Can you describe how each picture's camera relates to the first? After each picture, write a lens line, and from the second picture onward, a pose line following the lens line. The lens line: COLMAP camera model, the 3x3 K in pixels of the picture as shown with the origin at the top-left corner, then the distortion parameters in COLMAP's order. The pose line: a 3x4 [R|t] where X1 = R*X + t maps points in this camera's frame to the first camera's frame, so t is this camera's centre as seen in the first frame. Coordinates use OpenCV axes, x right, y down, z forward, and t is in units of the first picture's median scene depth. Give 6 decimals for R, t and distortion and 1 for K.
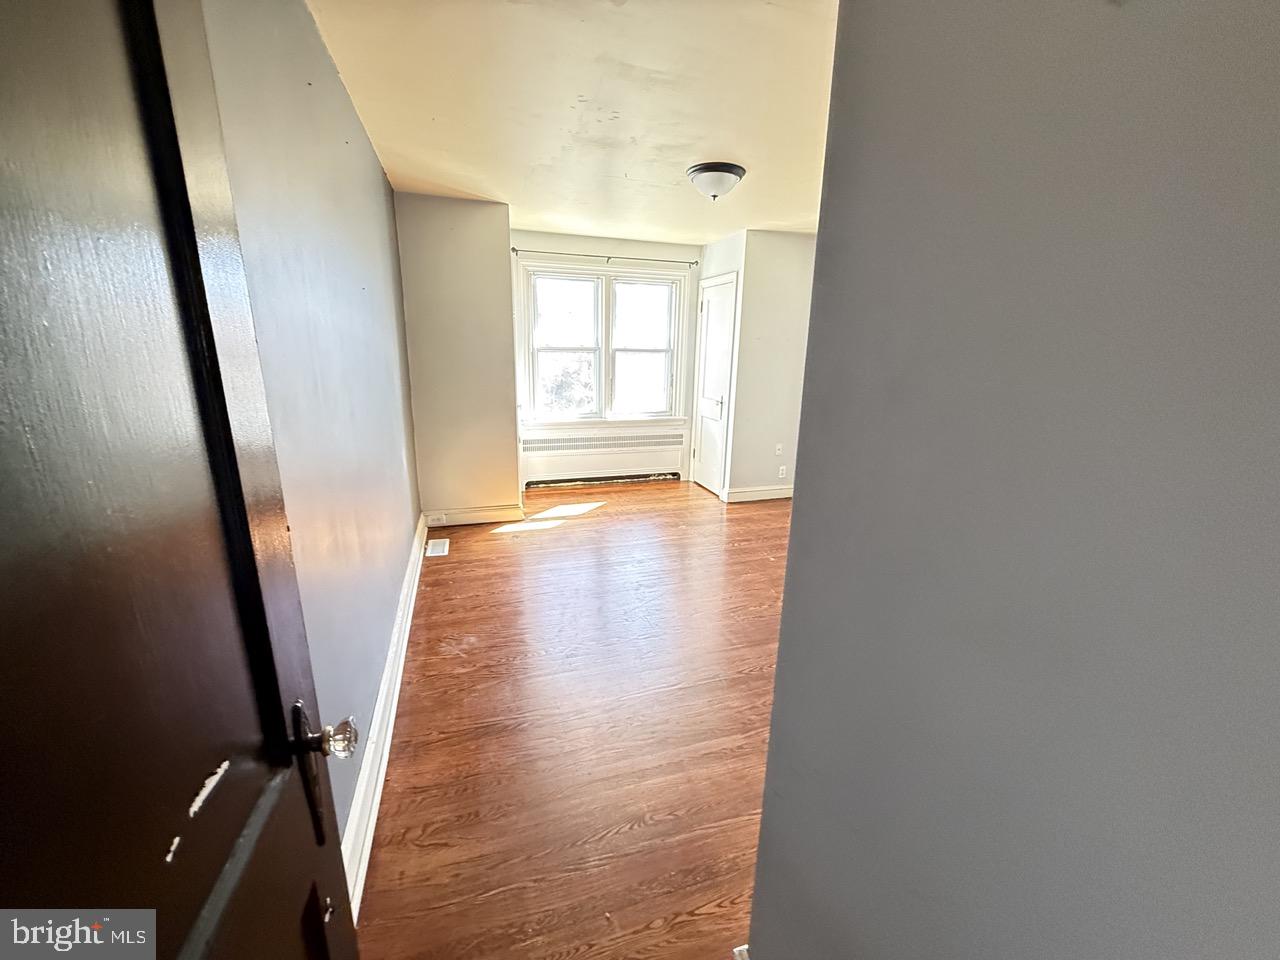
lens RADIAL K [[510.2, 0, 636.0], [0, 510.2, 478.3], [0, 0, 1]] dist [-0.000399, 0.000486]
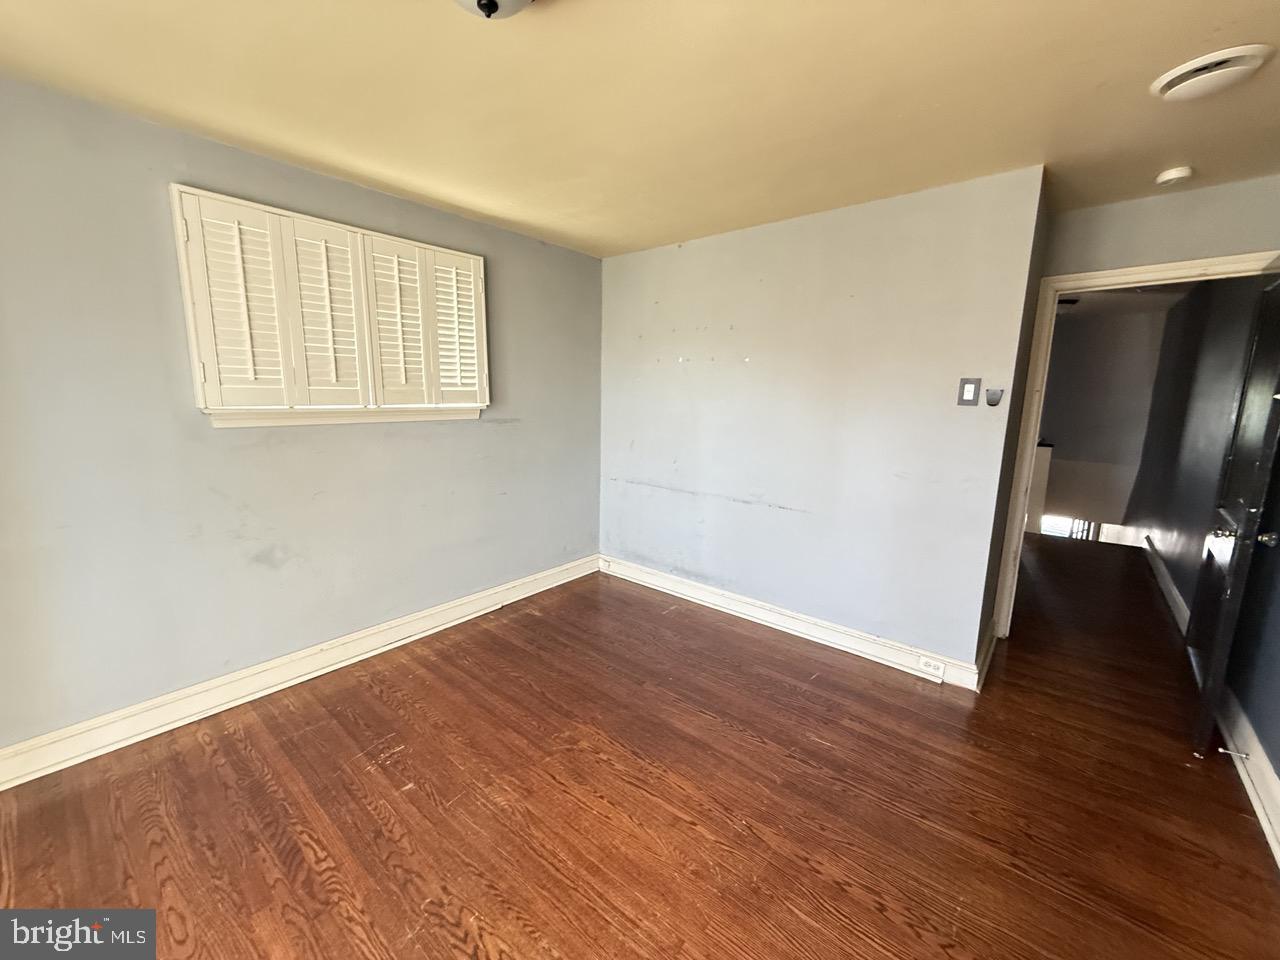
lens RADIAL K [[500.4, 0, 640.0], [0, 500.4, 480.0], [0, 0, 1]] dist [-0.001004, 0.000051]
pose [[-0.517819, -0.174041, 0.837600, -0.175469], [0.193300, 0.929964, 0.312734, -0.190568], [-0.833366, 0.323848, -0.447911, 0.729554]]
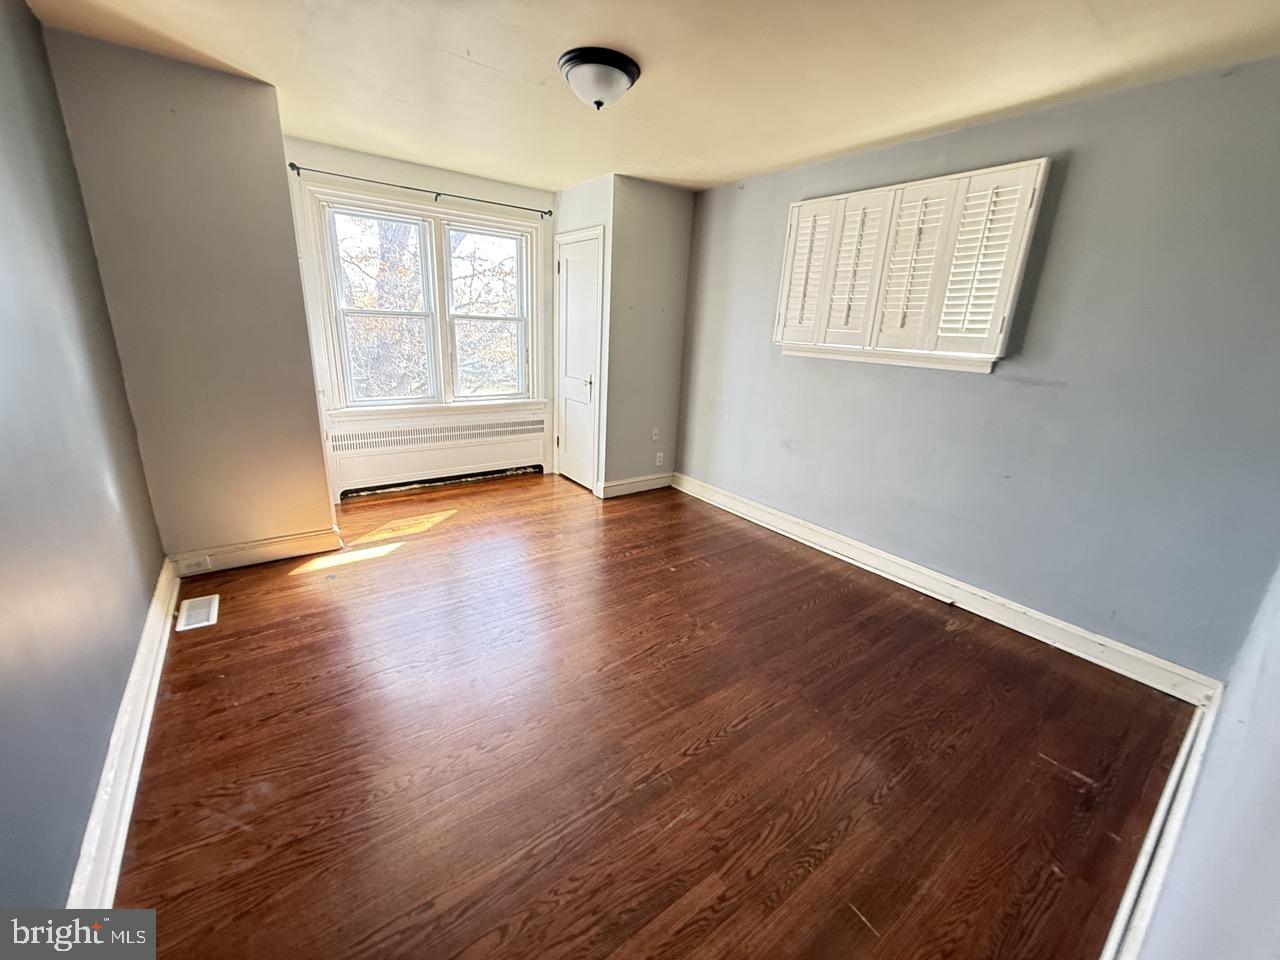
lens RADIAL K [[510.2, 0, 636.0], [0, 510.2, 478.3], [0, 0, 1]] dist [-0.000399, 0.000486]
pose [[0.949987, -0.066572, 0.305111, -0.032988], [0.051097, 0.996983, 0.058436, -0.036717], [-0.308080, -0.039924, 0.950522, 0.165969]]
